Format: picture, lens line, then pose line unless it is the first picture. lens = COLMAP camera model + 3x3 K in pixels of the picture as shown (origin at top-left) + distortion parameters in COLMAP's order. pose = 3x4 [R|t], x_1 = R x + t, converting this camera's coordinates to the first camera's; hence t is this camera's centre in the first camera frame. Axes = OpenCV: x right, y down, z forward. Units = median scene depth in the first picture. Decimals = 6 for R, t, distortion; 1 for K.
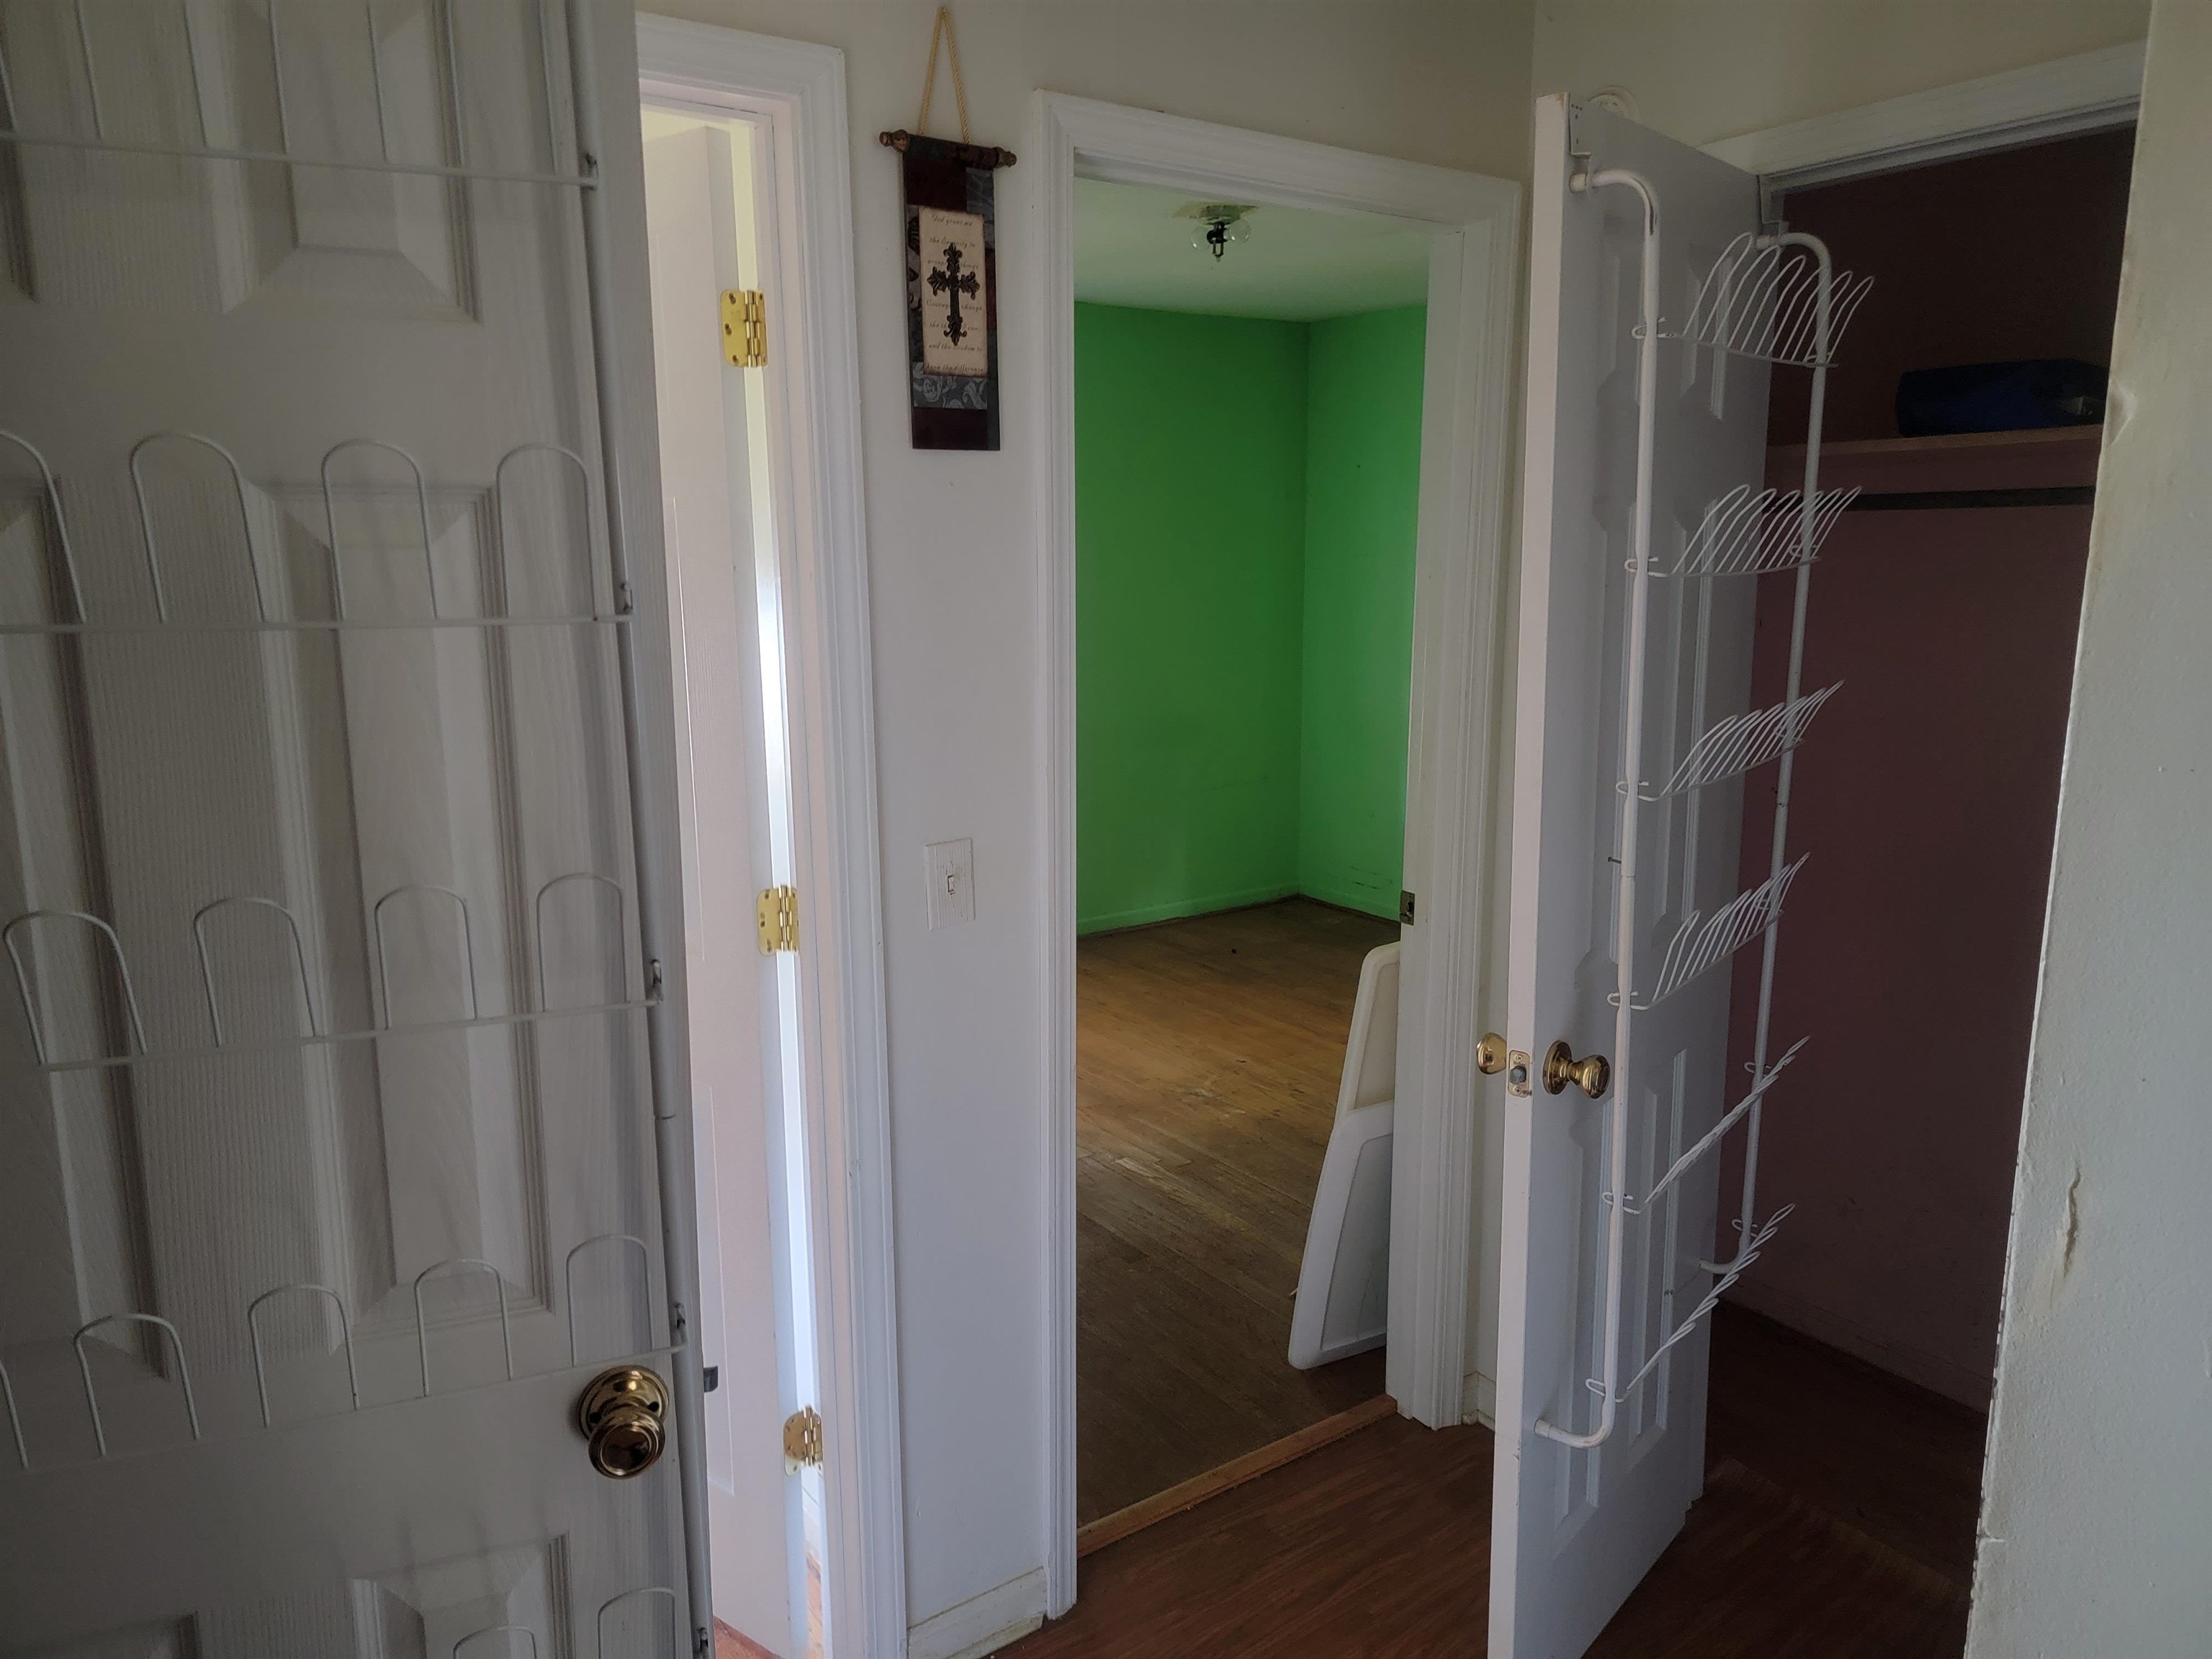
lens RADIAL K [[1551.1, 0, 1113.6], [0, 1551.1, 827.5], [0, 0, 1]] dist [0.052749, -0.002907]
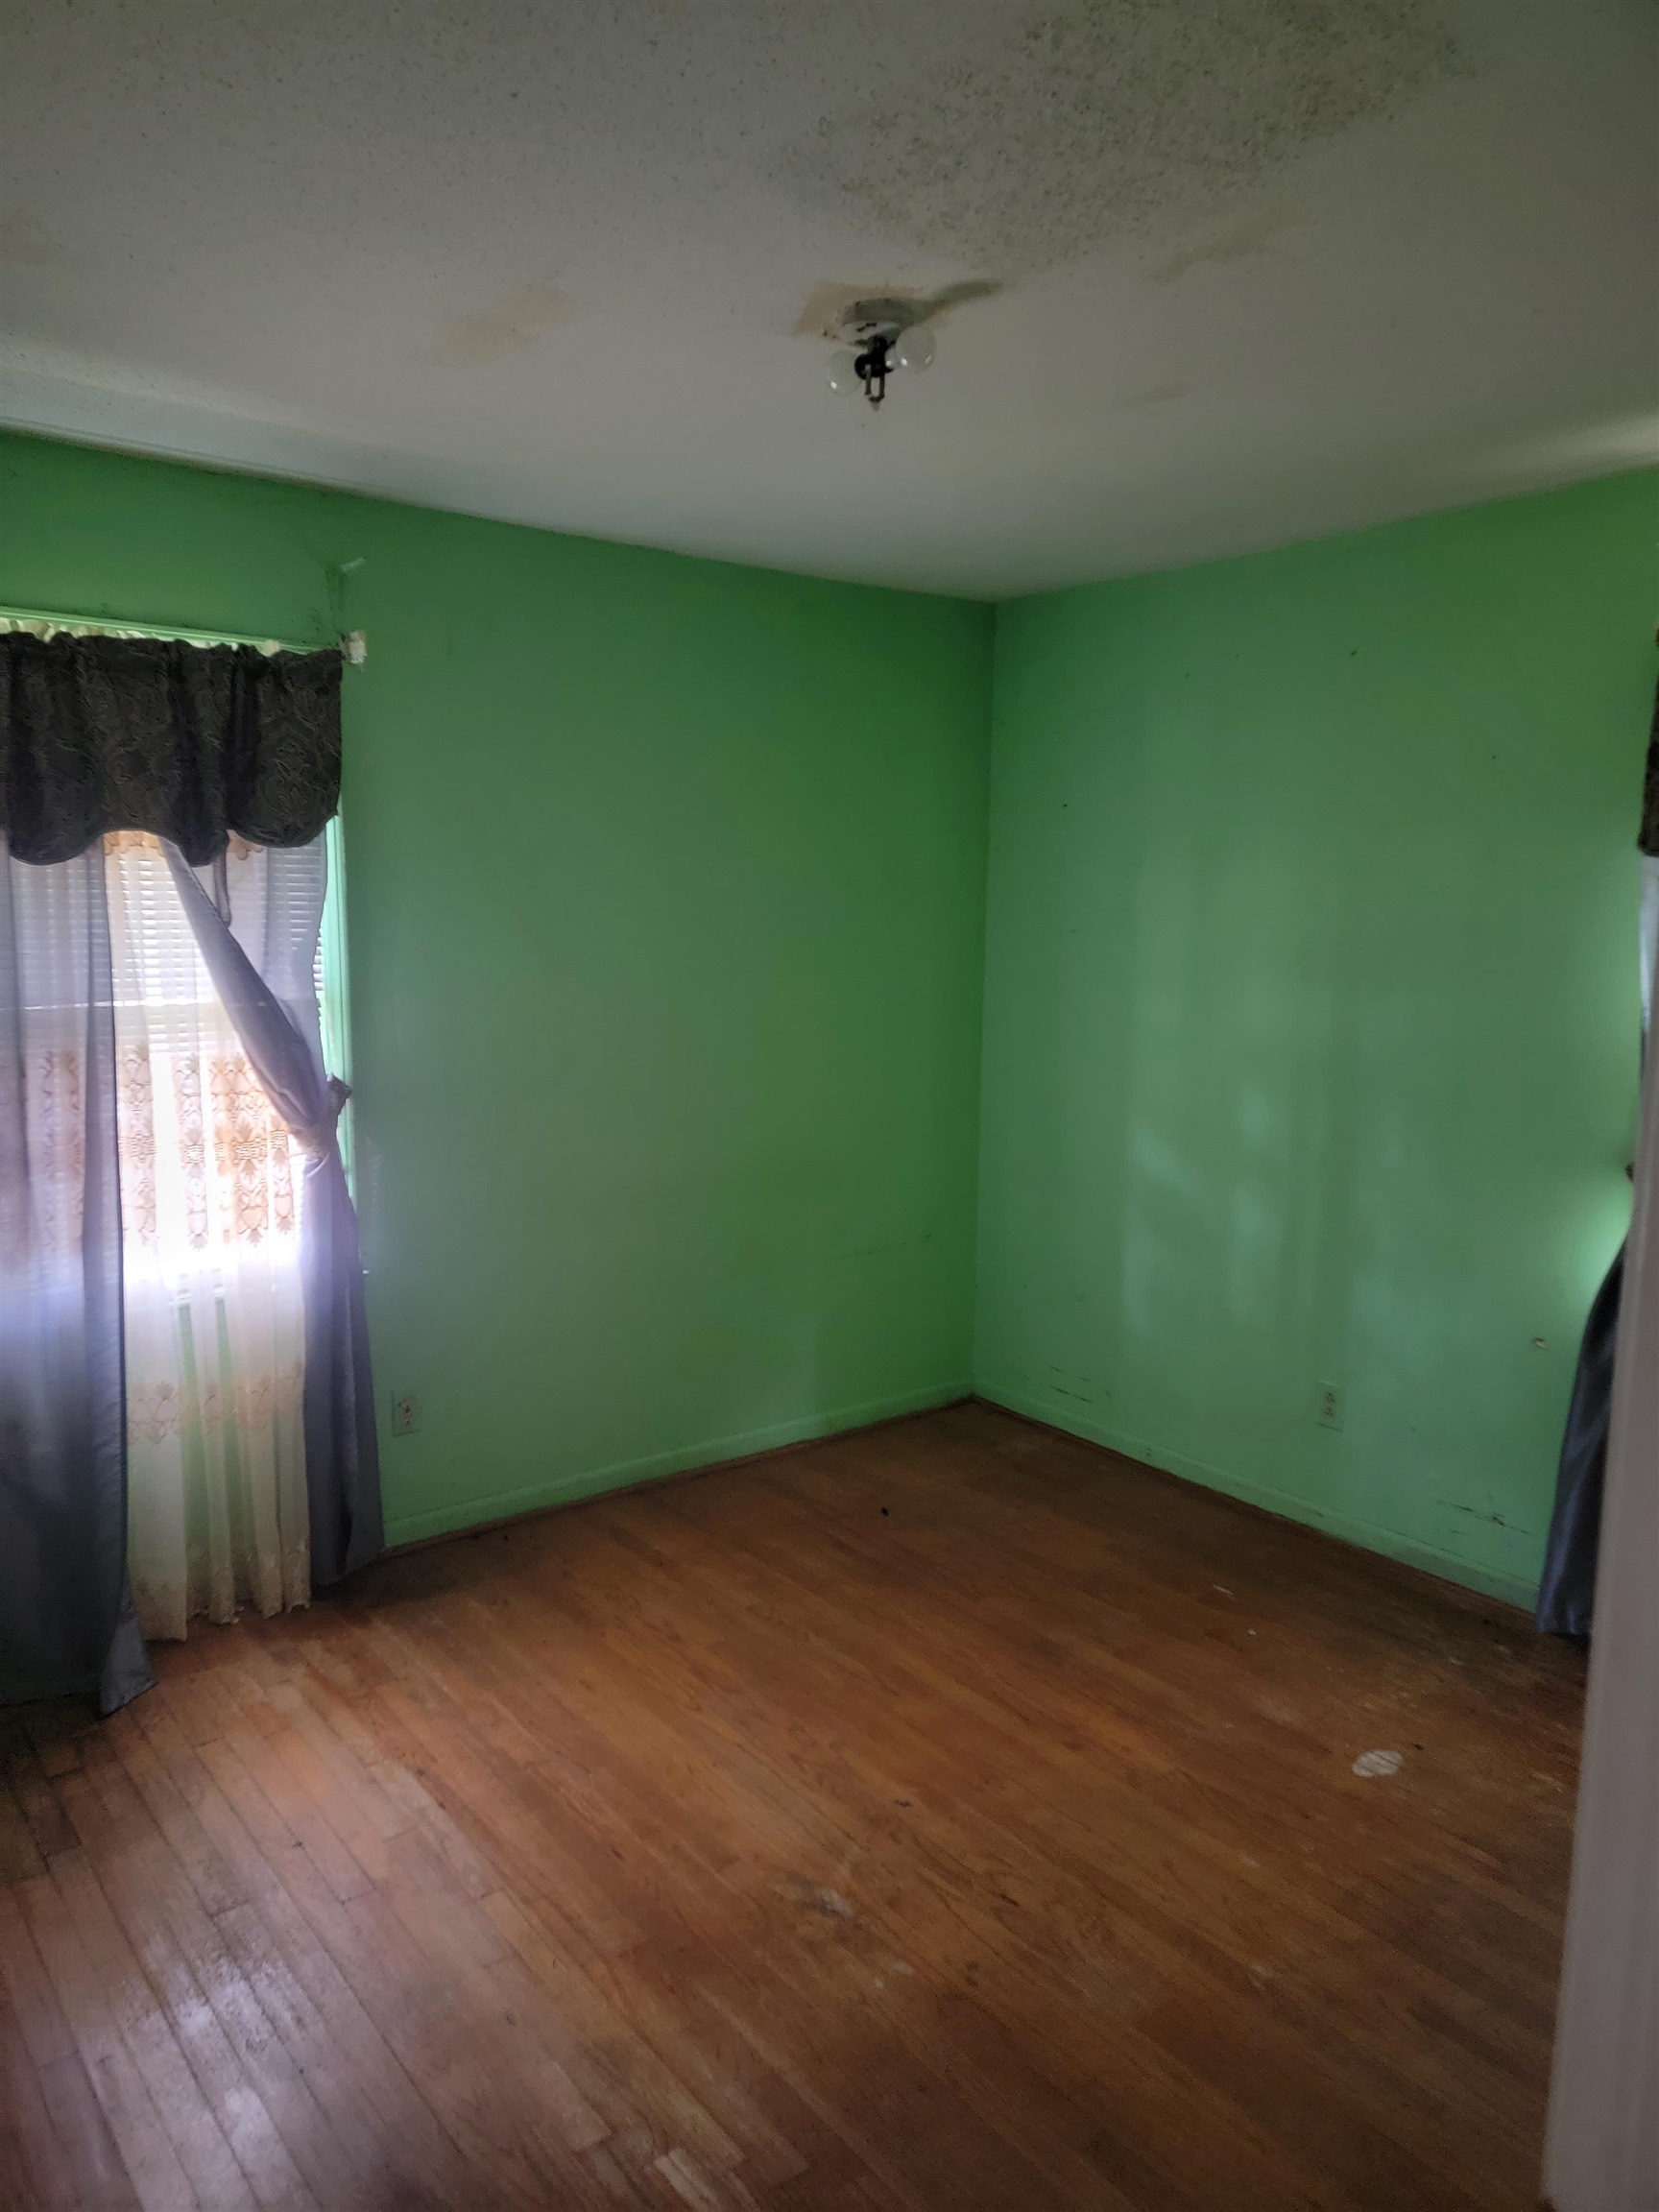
lens RADIAL K [[1551.1, 0, 832.8], [0, 1551.1, 1100.5], [0, 0, 1]] dist [0.052749, -0.002907]
pose [[0.998658, 0.011803, 0.050421, 0.024846], [-0.009188, 0.998615, -0.051797, -0.083946], [-0.050962, 0.051264, 0.997384, 0.420336]]
